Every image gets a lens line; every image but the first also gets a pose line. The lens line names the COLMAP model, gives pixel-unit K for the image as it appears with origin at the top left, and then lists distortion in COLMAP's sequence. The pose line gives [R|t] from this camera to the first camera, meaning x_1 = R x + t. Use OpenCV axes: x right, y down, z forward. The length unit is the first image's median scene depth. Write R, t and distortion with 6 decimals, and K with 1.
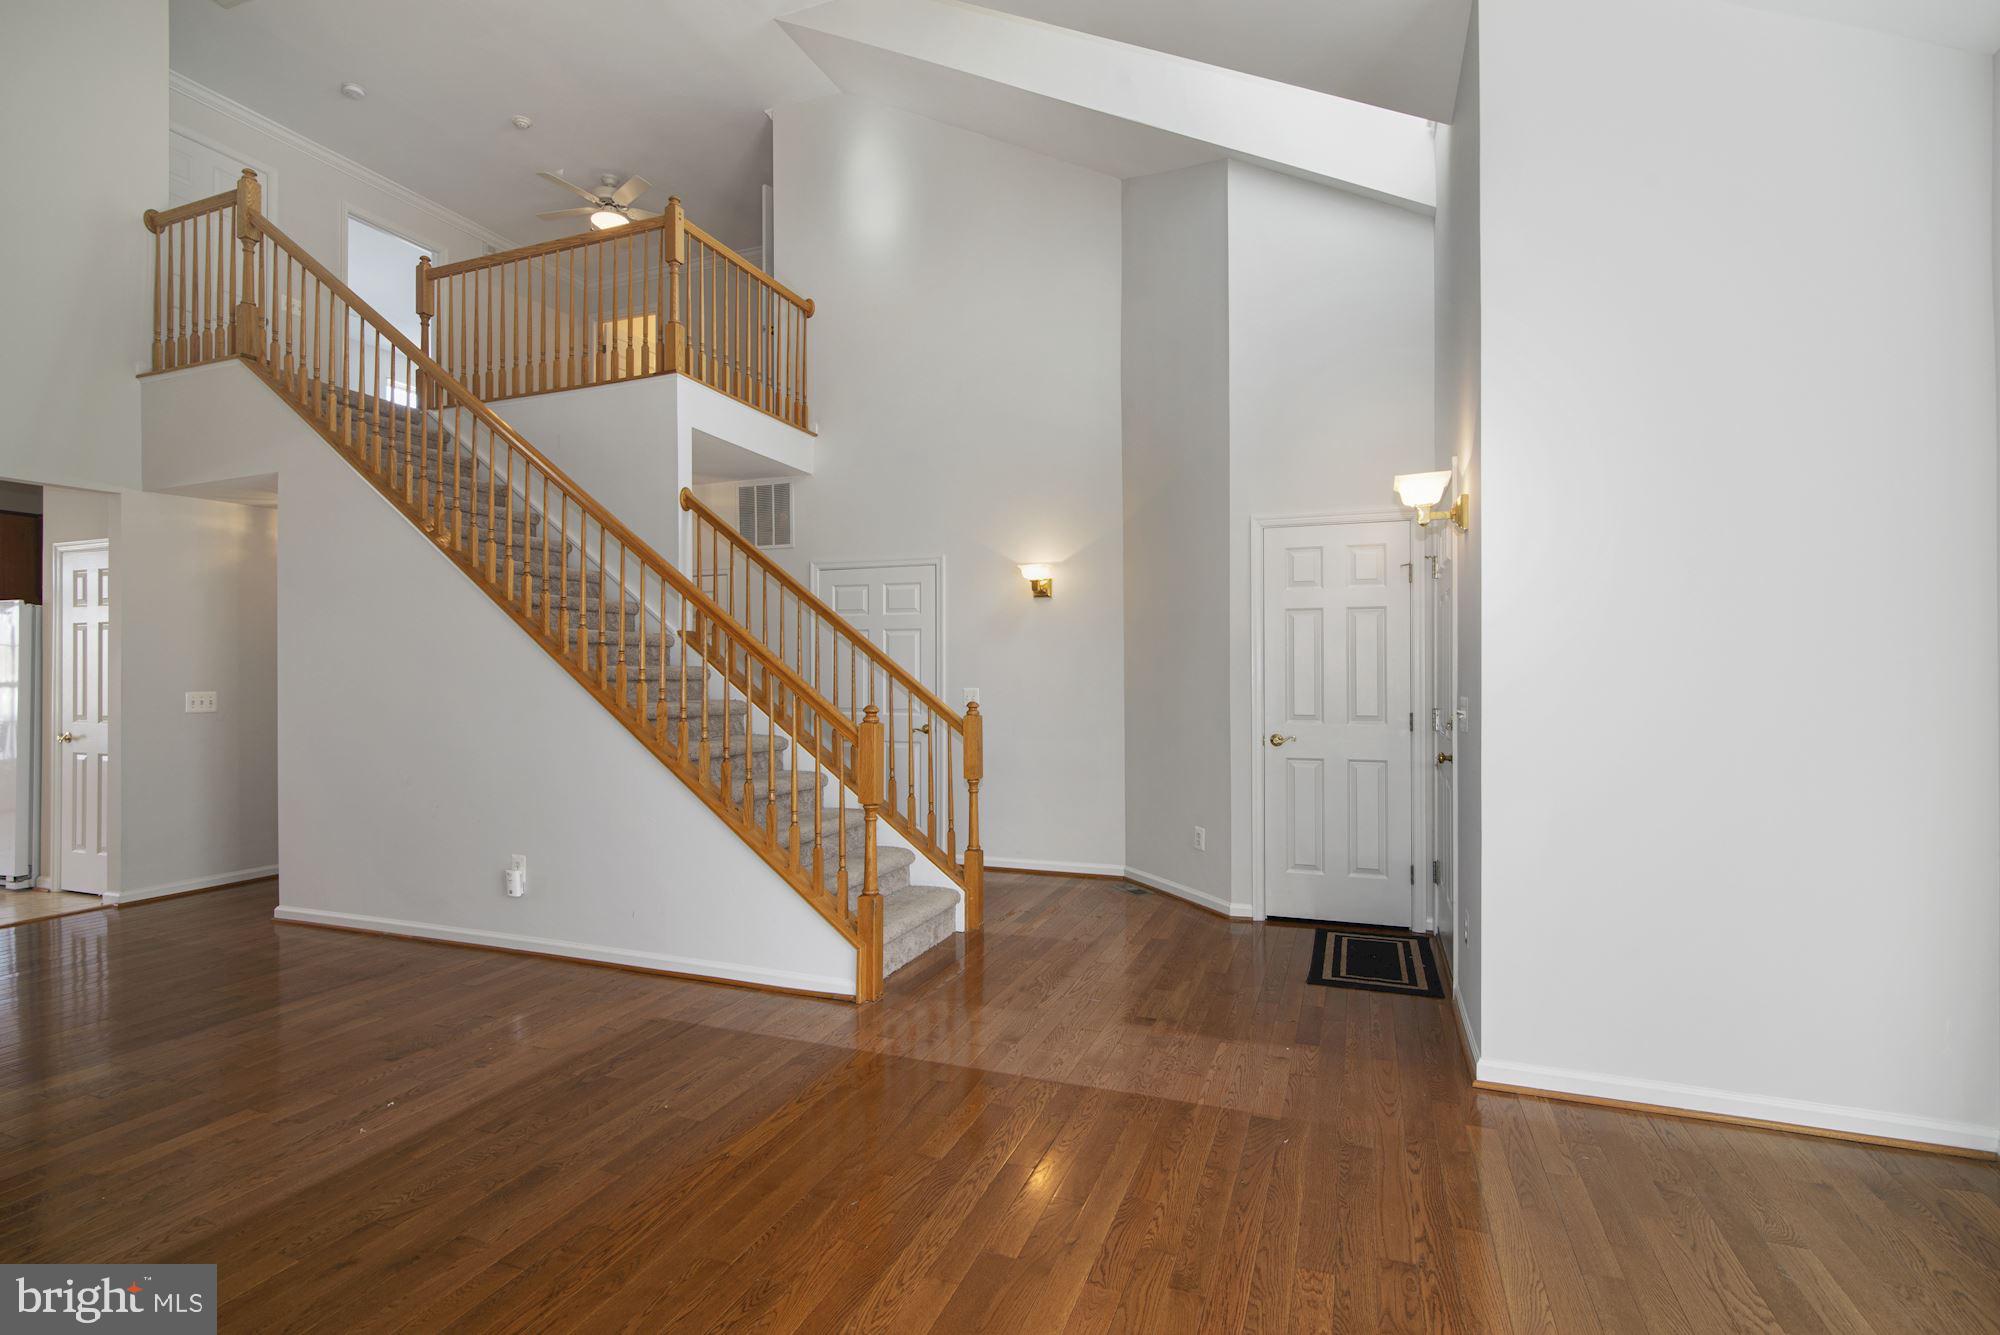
lens RADIAL K [[957.5, 0, 985.1], [0, 957.5, 670.5], [0, 0, 1]] dist [-0.000206, -0.000209]
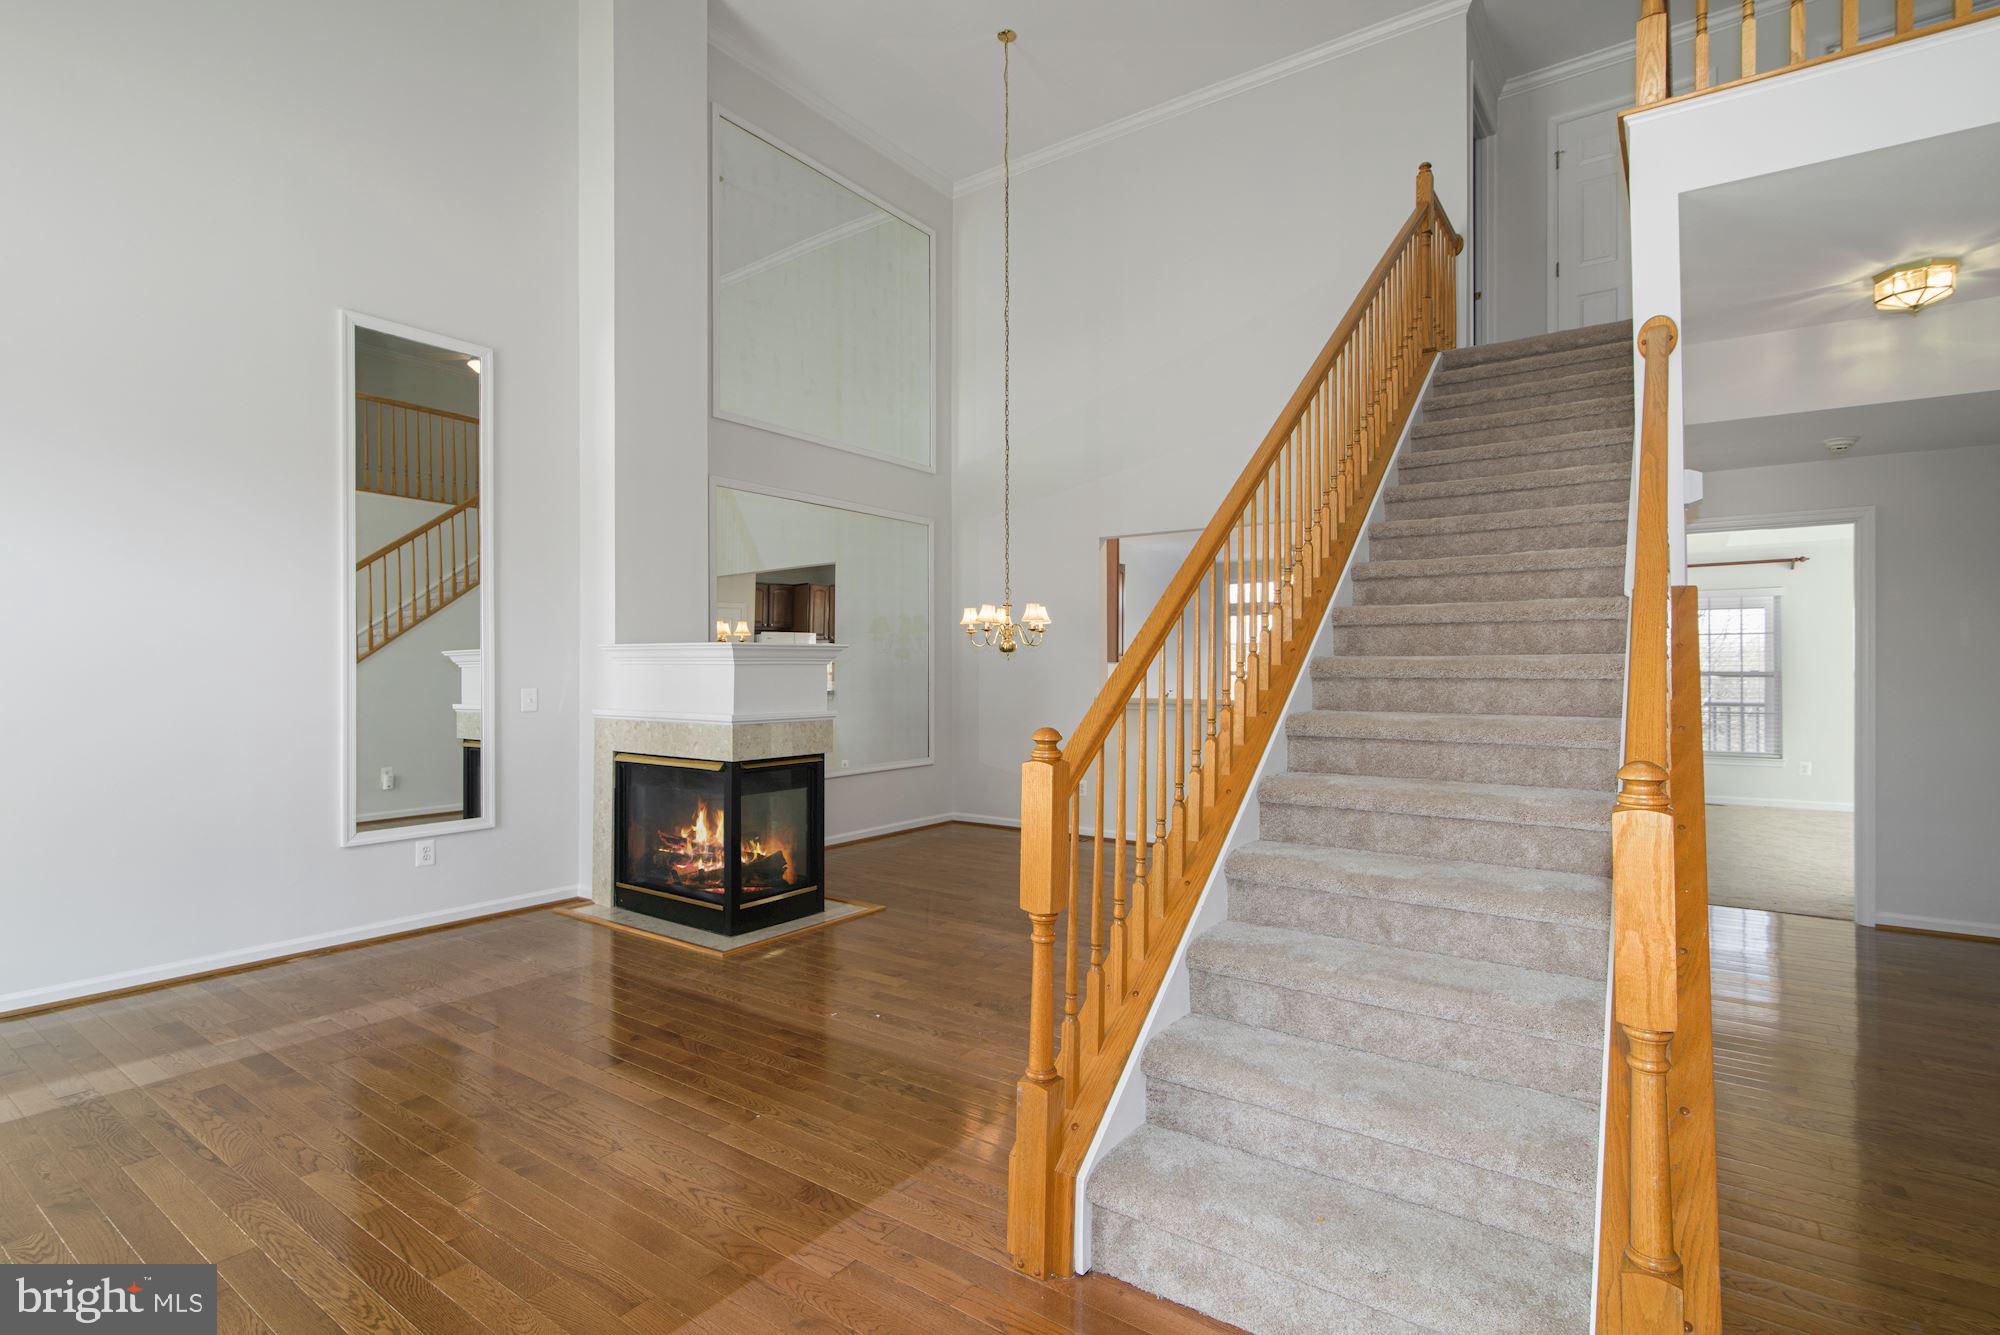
lens RADIAL K [[946.0, 0, 994.4], [0, 946.0, 653.7], [0, 0, 1]] dist [0.000501, 0.000259]
pose [[-0.237573, -0.012844, -0.971285, 0.540519], [0.003773, 0.999893, -0.014145, 0.002892], [0.971362, -0.007025, -0.237499, 1.449893]]
